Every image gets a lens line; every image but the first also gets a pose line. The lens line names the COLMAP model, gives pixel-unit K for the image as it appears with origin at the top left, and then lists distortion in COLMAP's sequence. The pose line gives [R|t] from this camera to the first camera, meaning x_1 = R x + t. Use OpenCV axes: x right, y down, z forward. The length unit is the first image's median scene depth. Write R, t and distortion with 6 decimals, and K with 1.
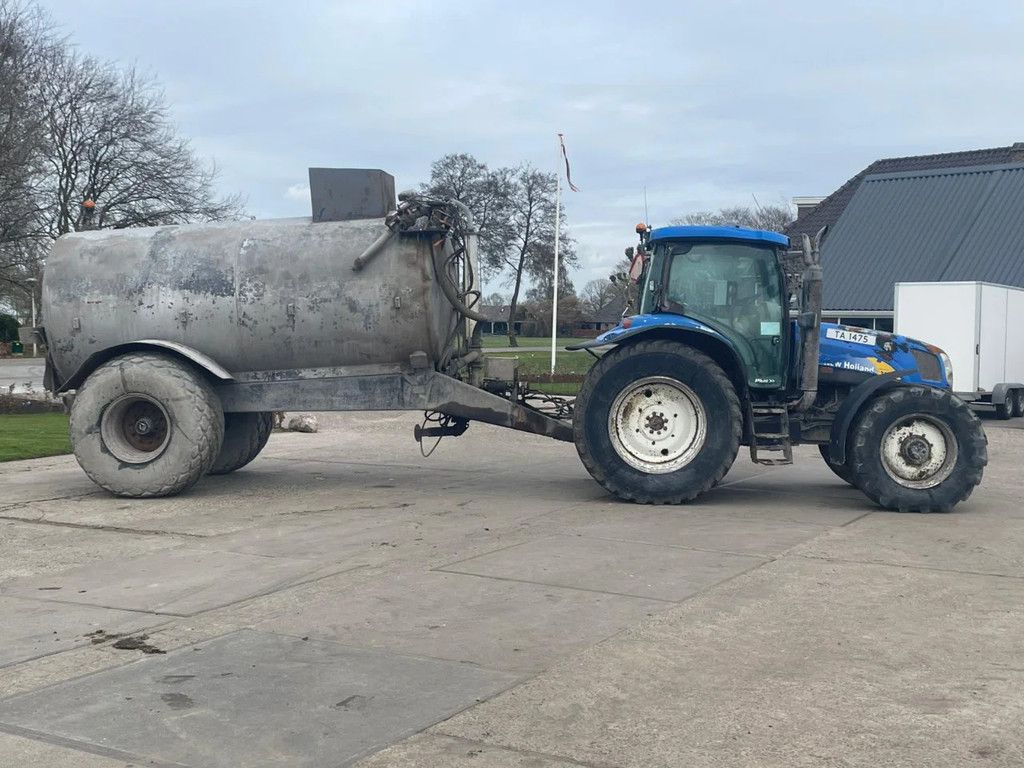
lens RADIAL K [[1242.7, 0, 511.5], [0, 1242.7, 363.2], [0, 0, 1]] dist [0.093465, -0.038946]
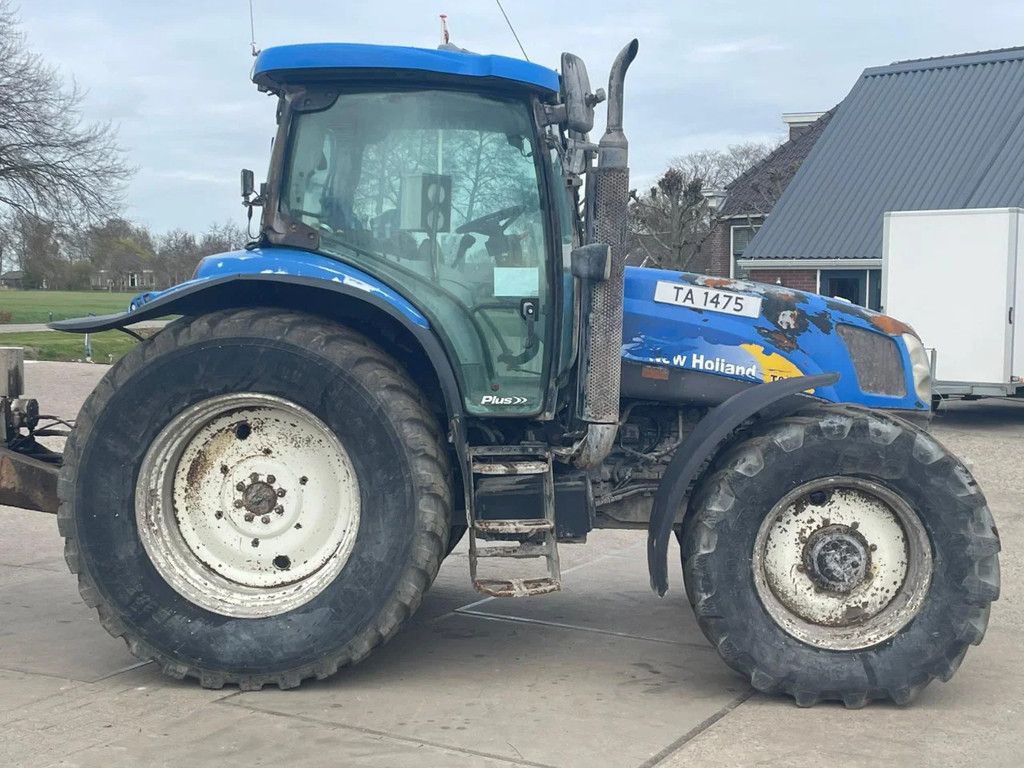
lens RADIAL K [[1407.7, 0, 512.0], [0, 1407.7, 384.0], [0, 0, 1]] dist [0.135126, -0.101480]
pose [[0.999948, -0.006939, 0.007509, 0.202069], [0.006641, 0.999215, 0.039059, -0.011128], [-0.007774, -0.039007, 0.999209, 0.500964]]
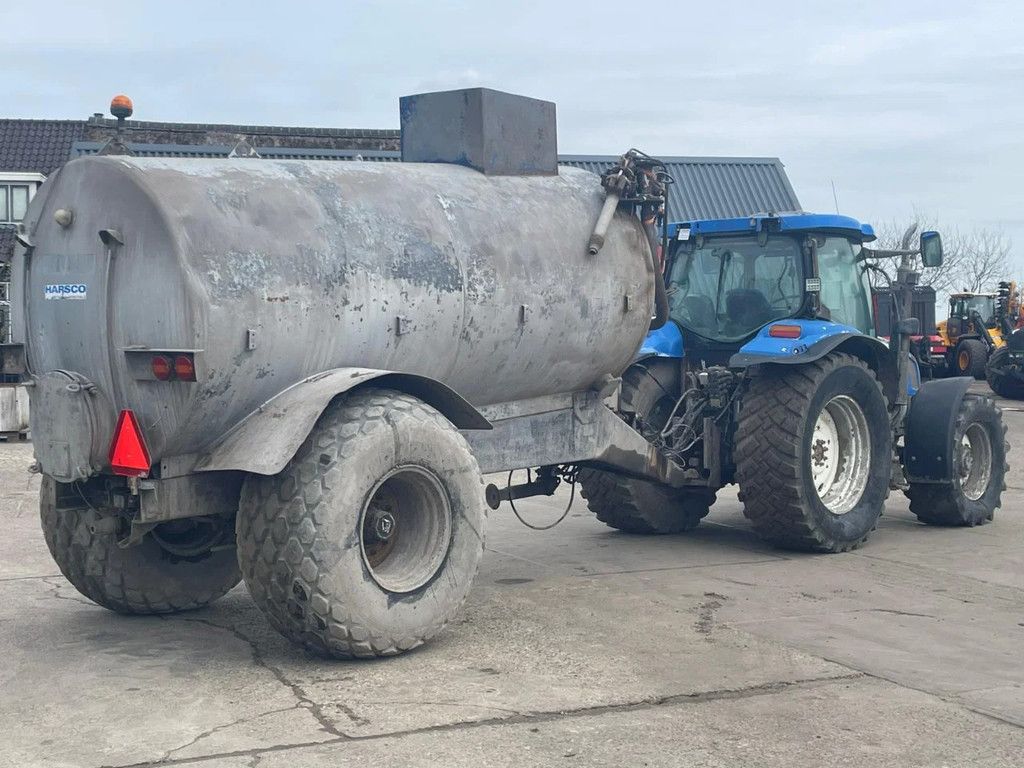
lens RADIAL K [[1503.8, 0, 510.5], [0, 1503.8, 361.3], [0, 0, 1]] dist [0.142339, -0.063001]
pose [[0.600691, -0.023007, 0.799150, -0.800978], [0.029821, 0.999535, 0.006361, -0.024481], [-0.798925, 0.020011, 0.601098, 0.561741]]
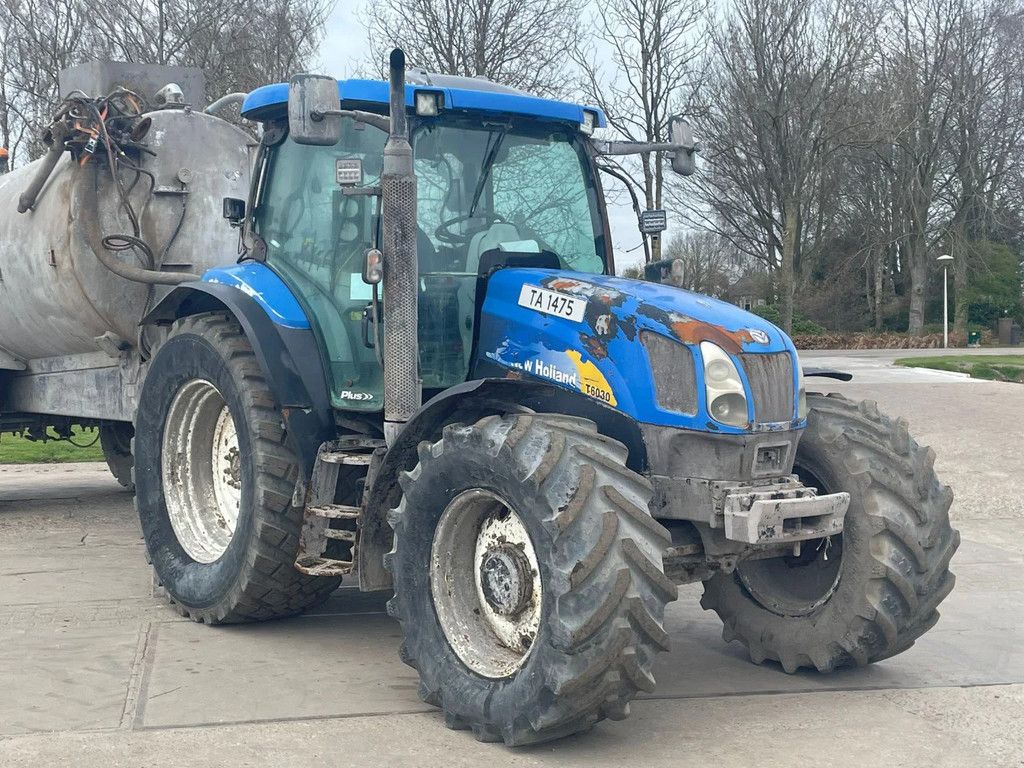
lens RADIAL K [[1407.7, 0, 512.0], [0, 1407.7, 384.0], [0, 0, 1]] dist [0.135126, -0.101480]
pose [[0.665477, 0.030696, -0.745787, 0.646249], [-0.016513, 0.999515, 0.026404, -0.005734], [0.746235, -0.005256, 0.665661, 0.684560]]
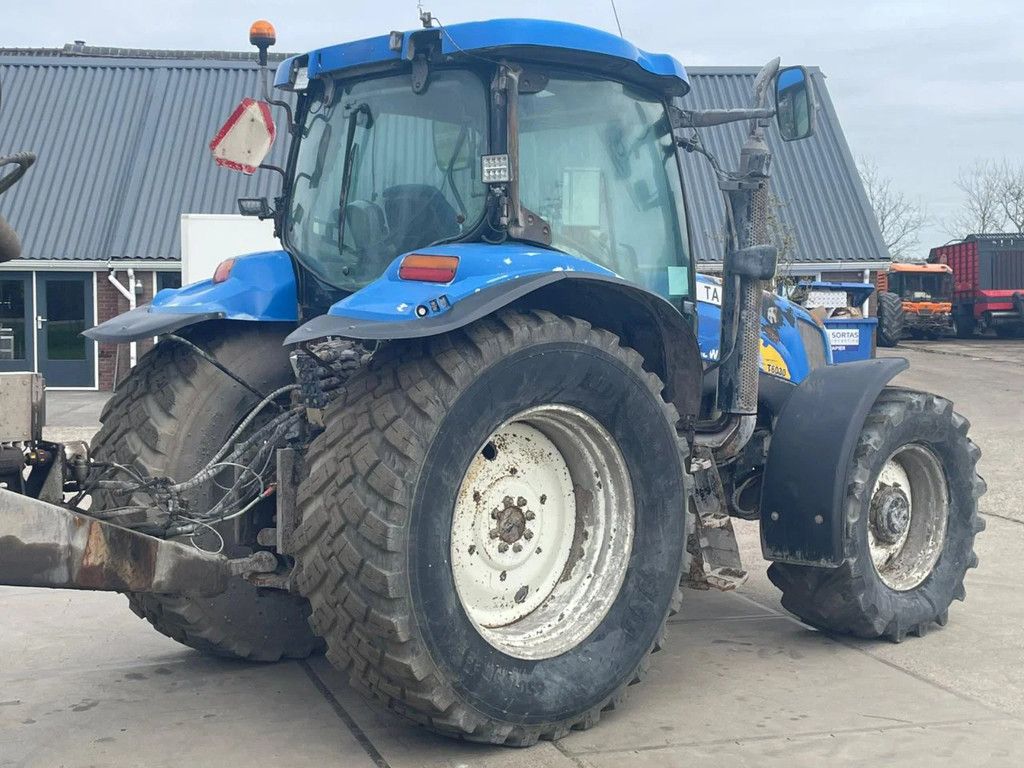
lens RADIAL K [[1421.0, 0, 517.9], [0, 1421.0, 370.1], [0, 0, 1]] dist [0.130504, -0.077590]
pose [[0.680750, -0.048873, 0.730883, -0.205297], [0.027692, 0.998776, 0.040995, -0.018297], [-0.731992, -0.007668, 0.681270, 0.695272]]
